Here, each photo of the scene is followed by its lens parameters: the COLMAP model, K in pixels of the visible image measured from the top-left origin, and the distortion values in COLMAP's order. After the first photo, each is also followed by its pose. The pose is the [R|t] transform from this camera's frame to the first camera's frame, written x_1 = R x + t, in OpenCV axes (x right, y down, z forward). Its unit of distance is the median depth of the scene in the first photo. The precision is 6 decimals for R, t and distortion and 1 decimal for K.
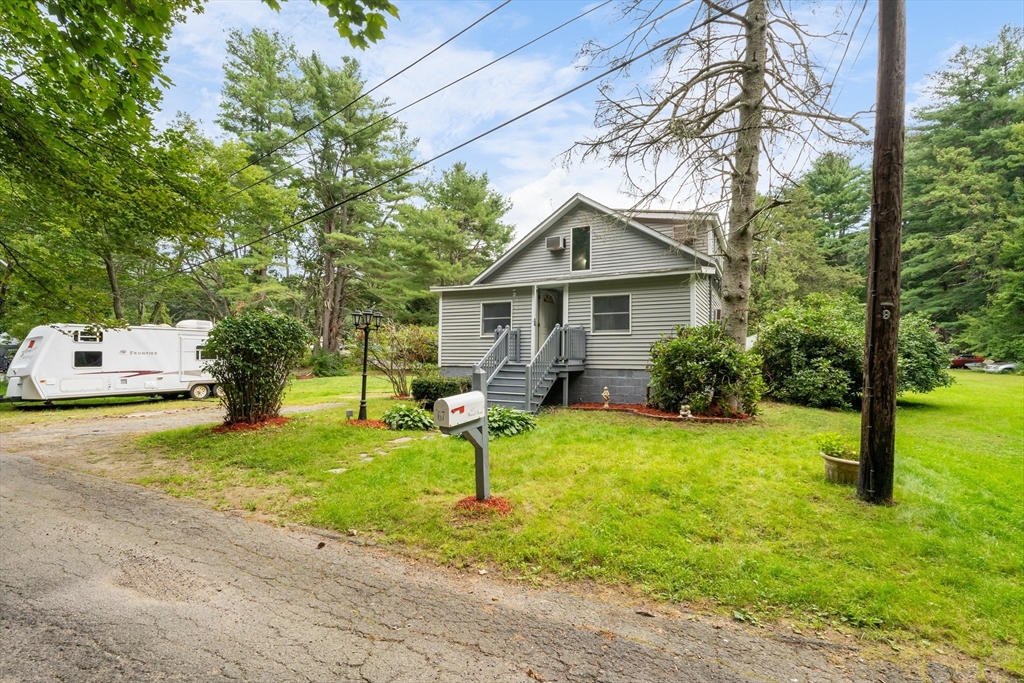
lens RADIAL K [[468.1, 0, 515.5], [0, 468.1, 336.4], [0, 0, 1]] dist [0.001307, -0.000418]
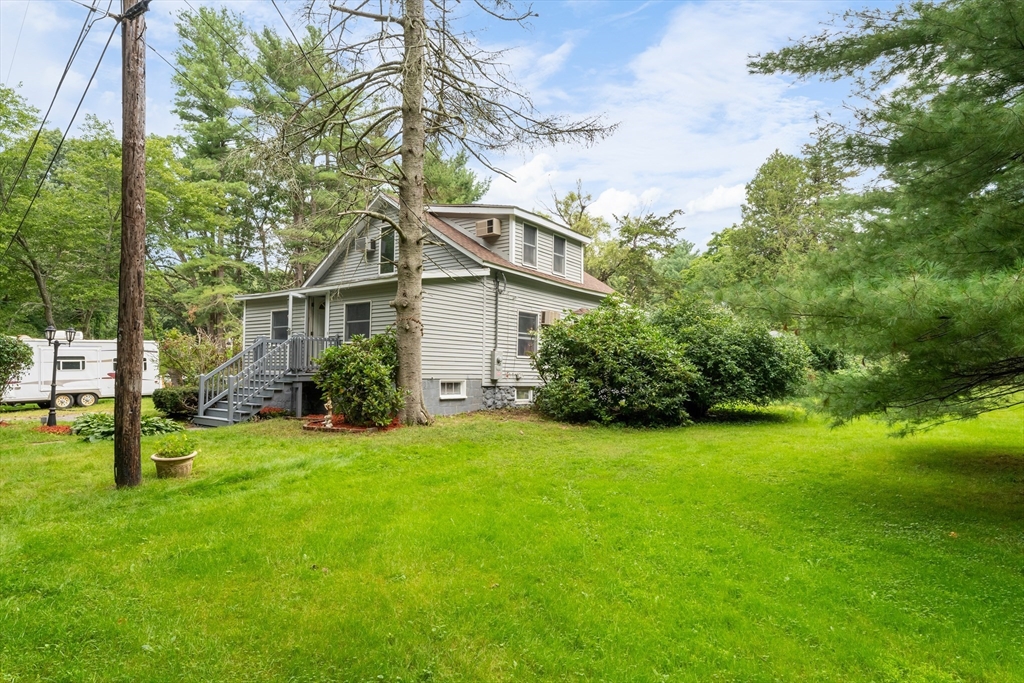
lens RADIAL K [[572.7, 0, 511.9], [0, 572.7, 350.9], [0, 0, 1]] dist [0.004751, -0.001275]
pose [[0.988335, -0.008283, -0.152069, 0.631169], [0.011896, 0.999668, 0.022864, -0.010413], [0.151829, -0.024406, 0.988105, -0.106659]]
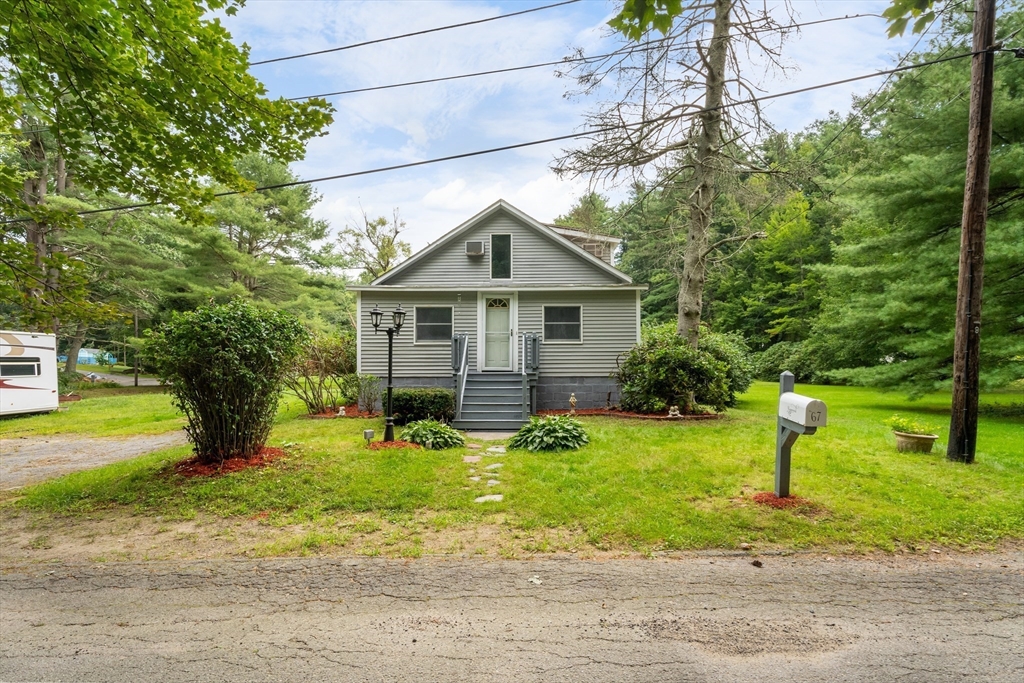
lens RADIAL K [[468.1, 0, 509.7], [0, 468.1, 371.6], [0, 0, 1]] dist [0.001307, -0.000418]
pose [[0.889922, -0.012890, 0.455931, -0.339895], [-0.010770, 0.998728, 0.049258, 0.007568], [-0.455986, -0.048746, 0.888651, 0.113704]]
